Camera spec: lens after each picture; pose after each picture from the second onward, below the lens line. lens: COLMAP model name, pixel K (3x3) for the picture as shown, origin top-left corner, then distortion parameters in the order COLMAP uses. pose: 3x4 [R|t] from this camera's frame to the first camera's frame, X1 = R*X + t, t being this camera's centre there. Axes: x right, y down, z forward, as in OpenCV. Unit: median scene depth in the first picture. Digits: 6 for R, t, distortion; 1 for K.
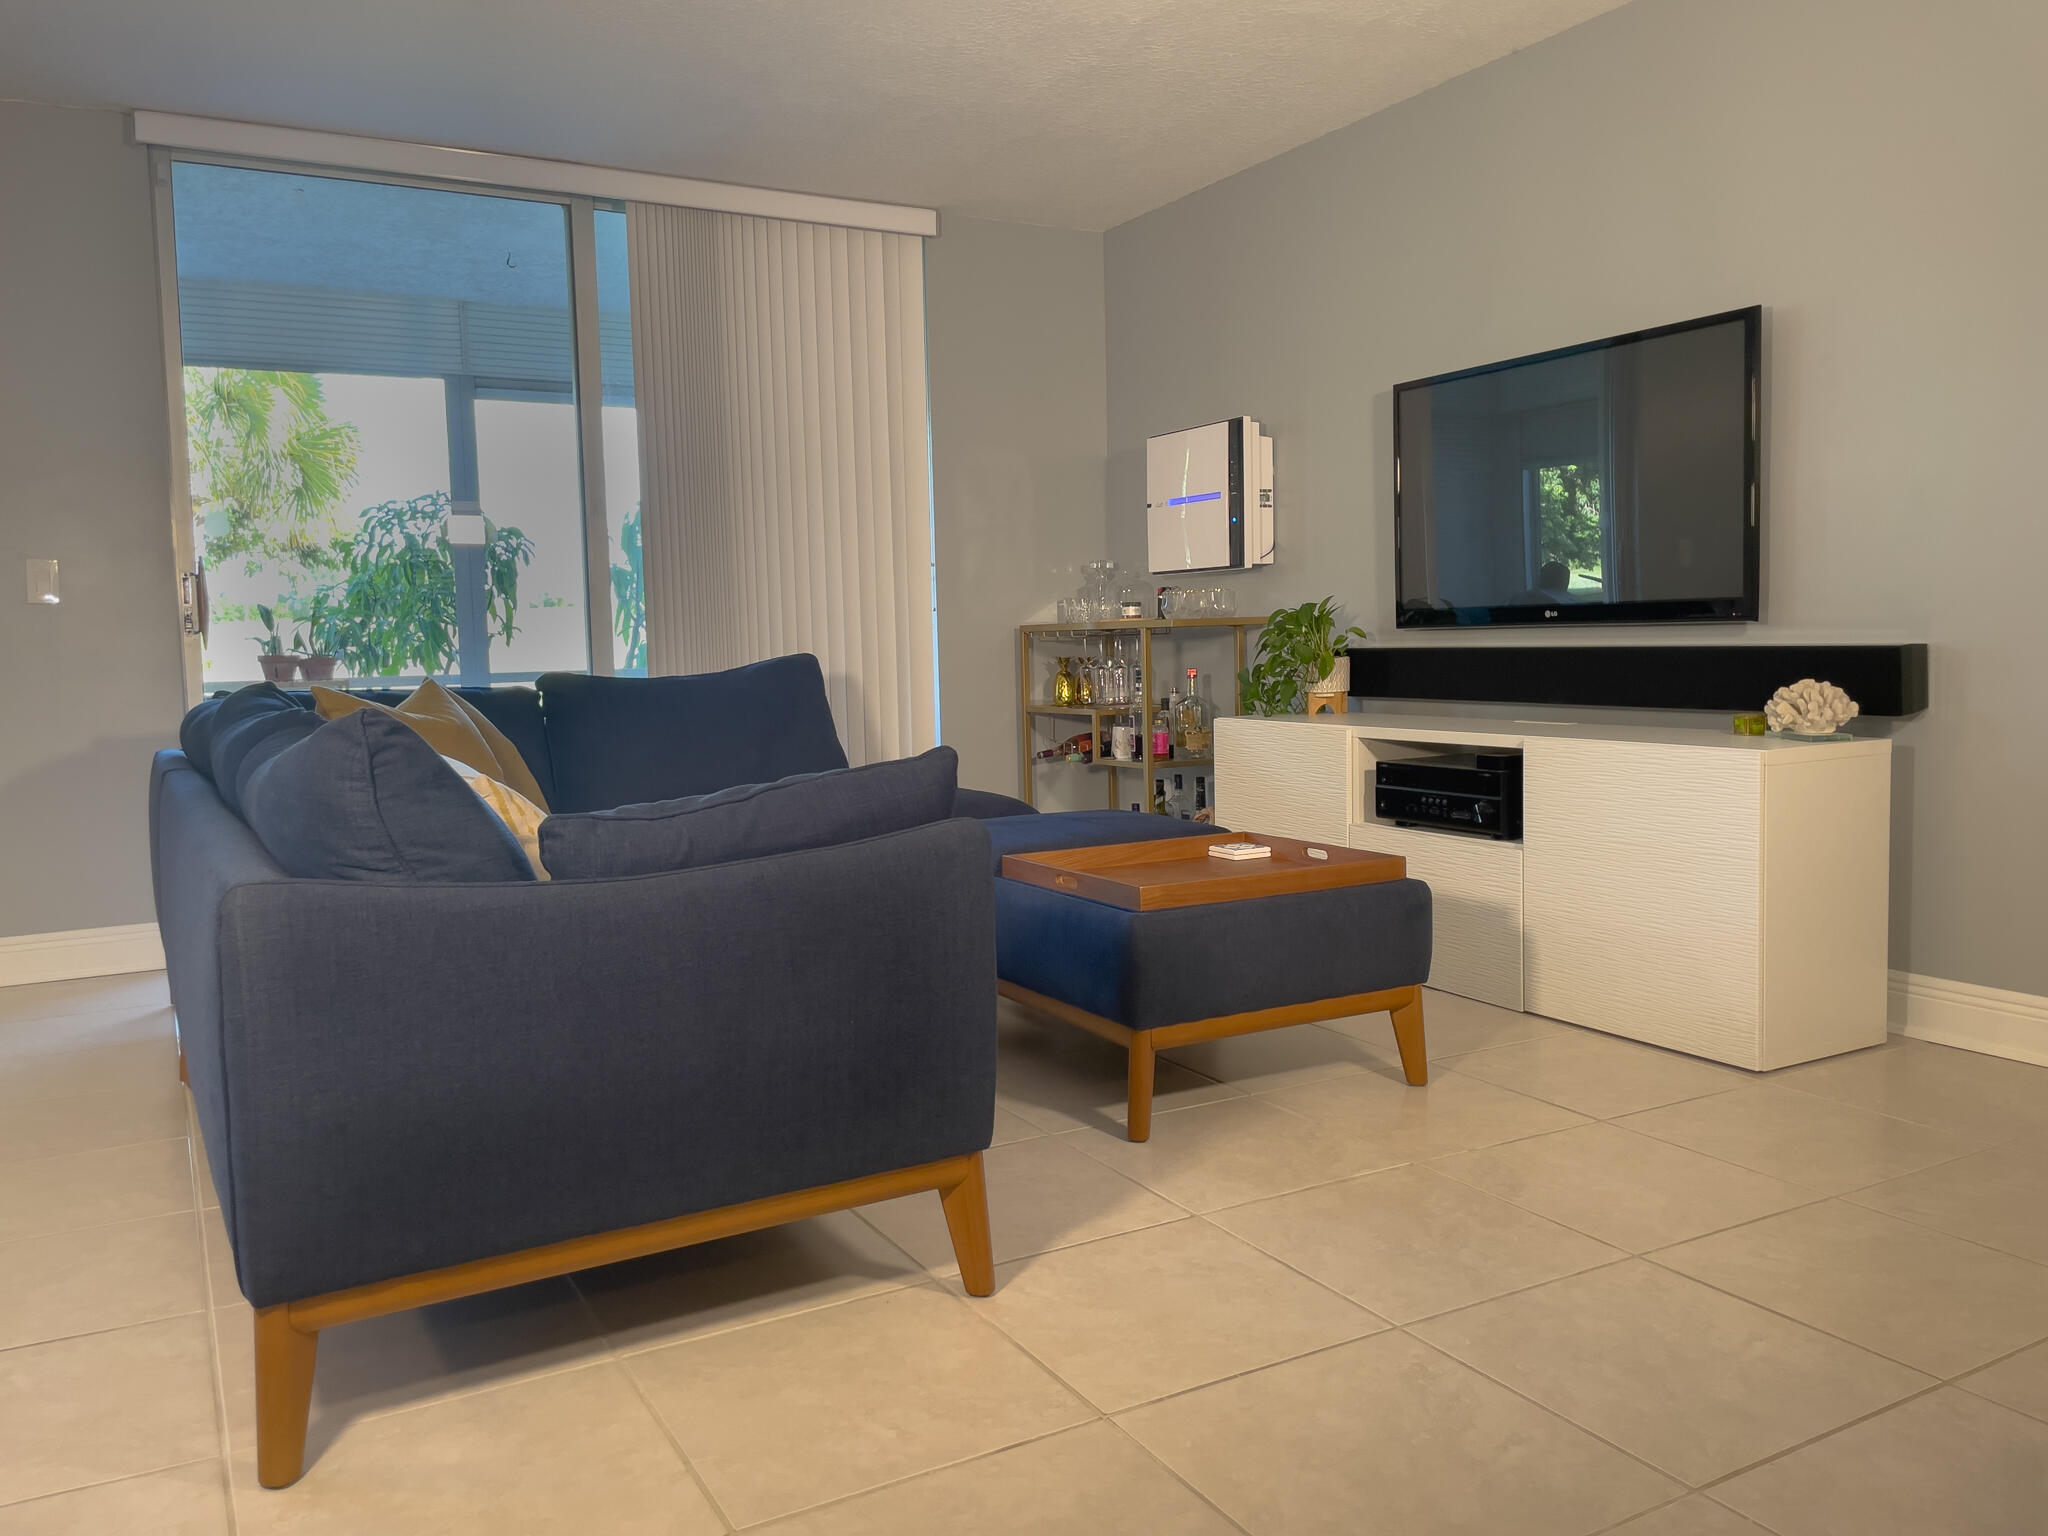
lens RADIAL K [[1576.9, 0, 1024.0], [0, 1576.9, 768.0], [0, 0, 1]] dist [0.008731, 0.000900]
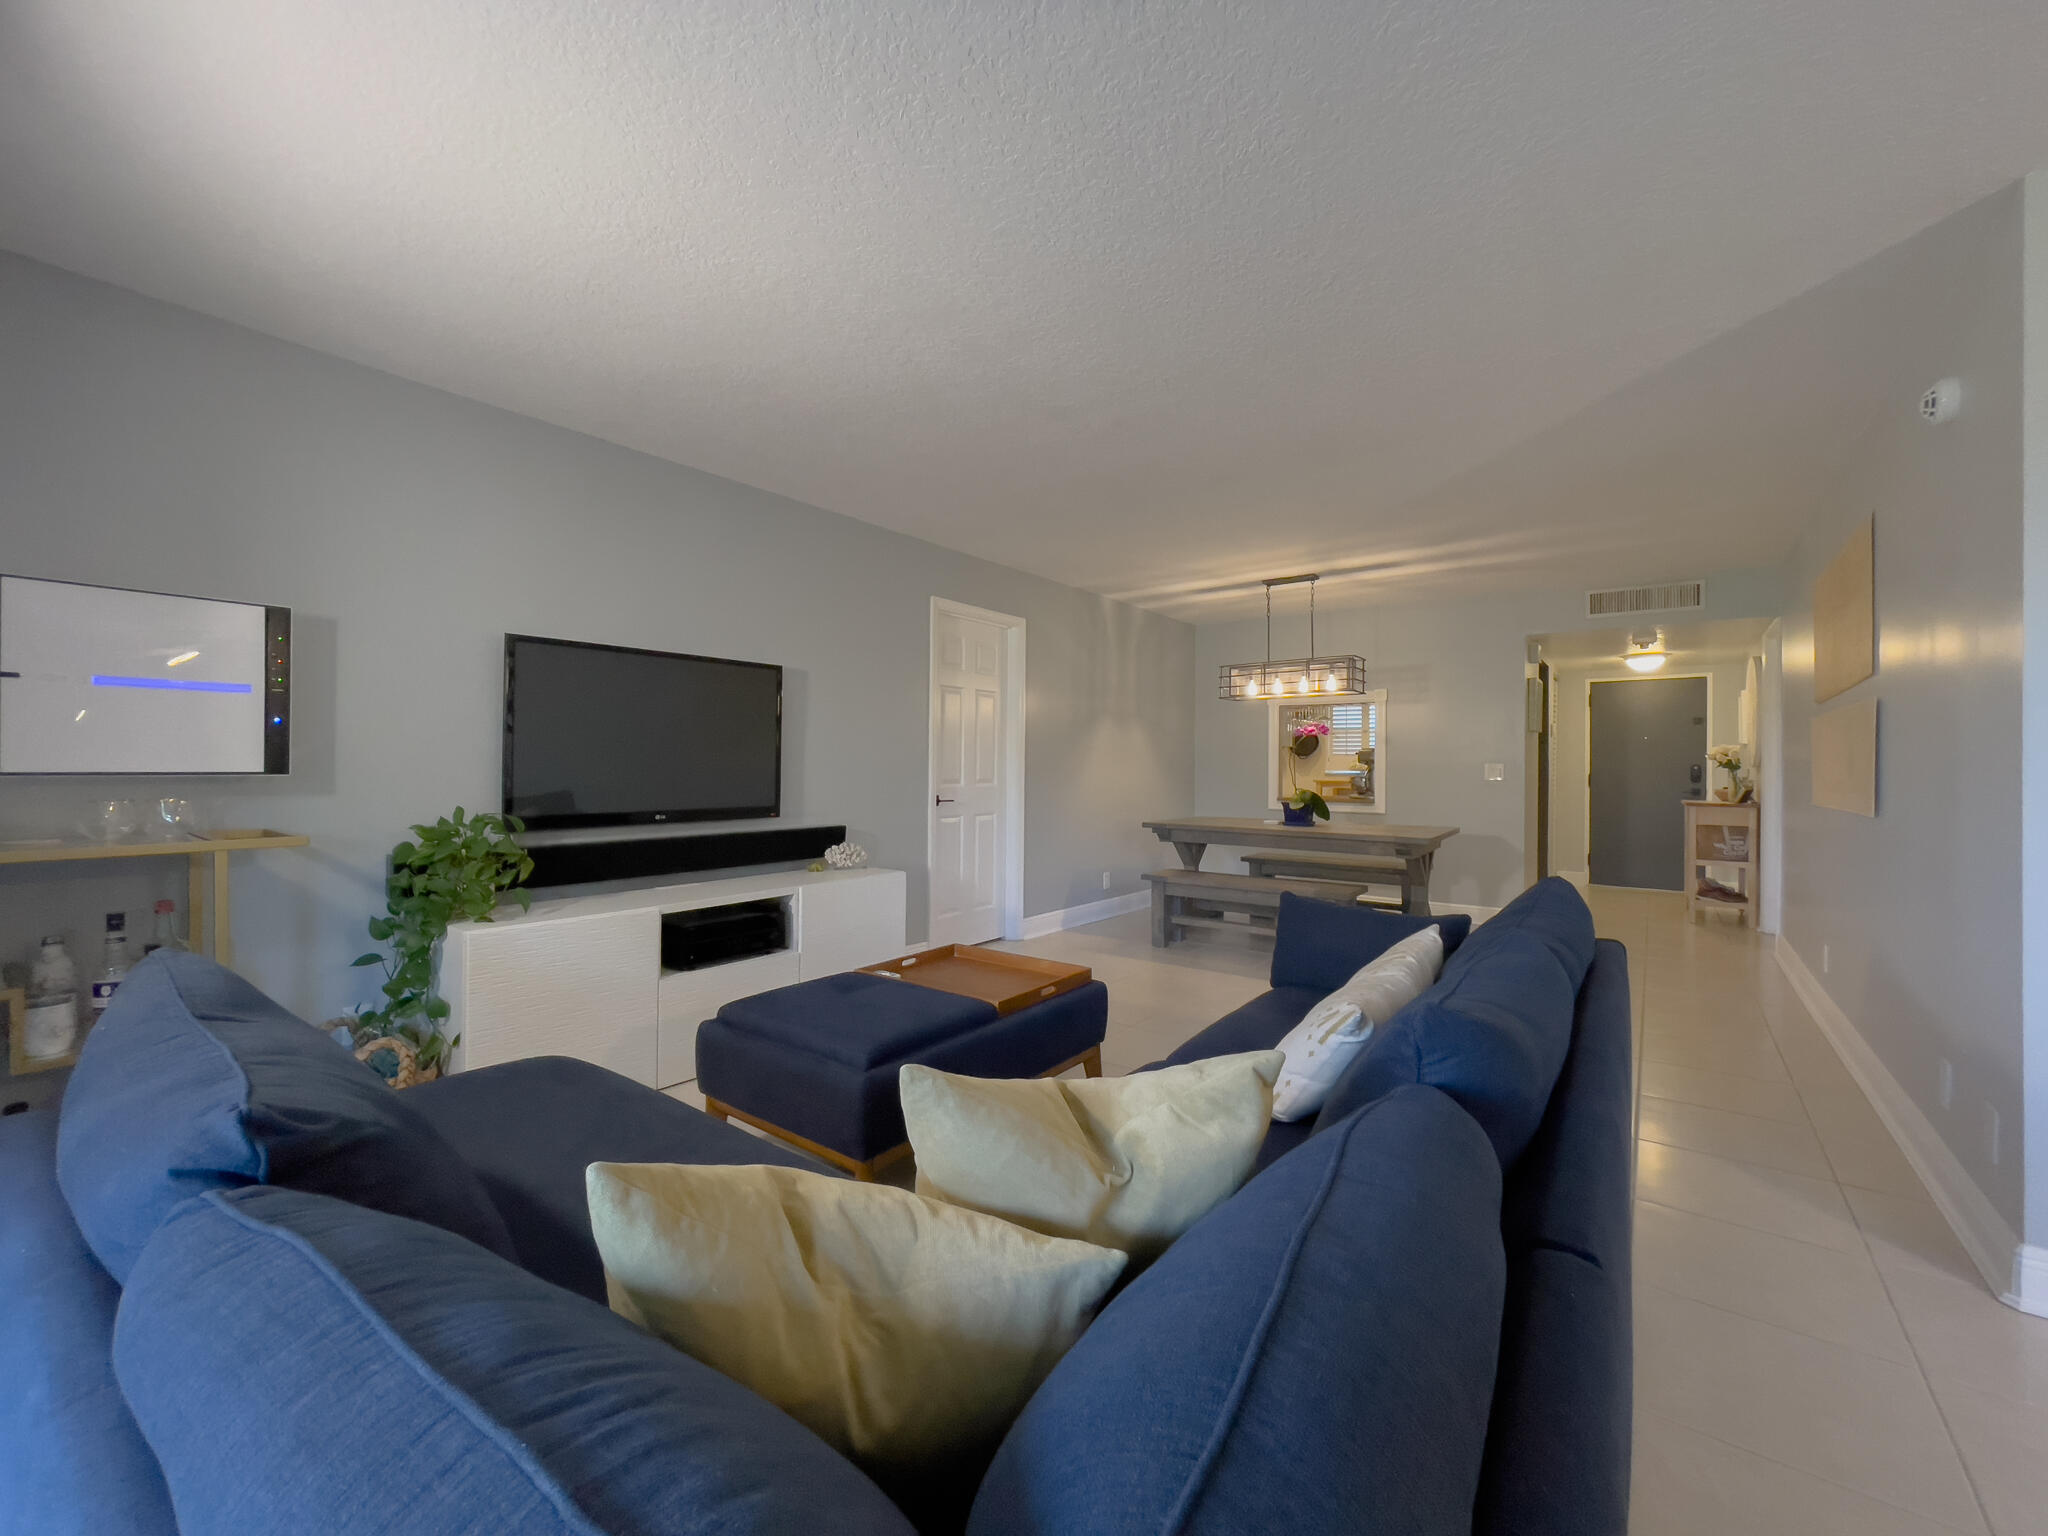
lens RADIAL K [[832.9, 0, 1024.0], [0, 832.9, 768.0], [0, 0, 1]] dist [-0.002024, -0.000433]
pose [[-0.397073, 0.071658, 0.914985, -0.555031], [0.133948, 0.990797, -0.019466, -0.081611], [-0.907960, 0.114831, -0.403017, 0.999799]]
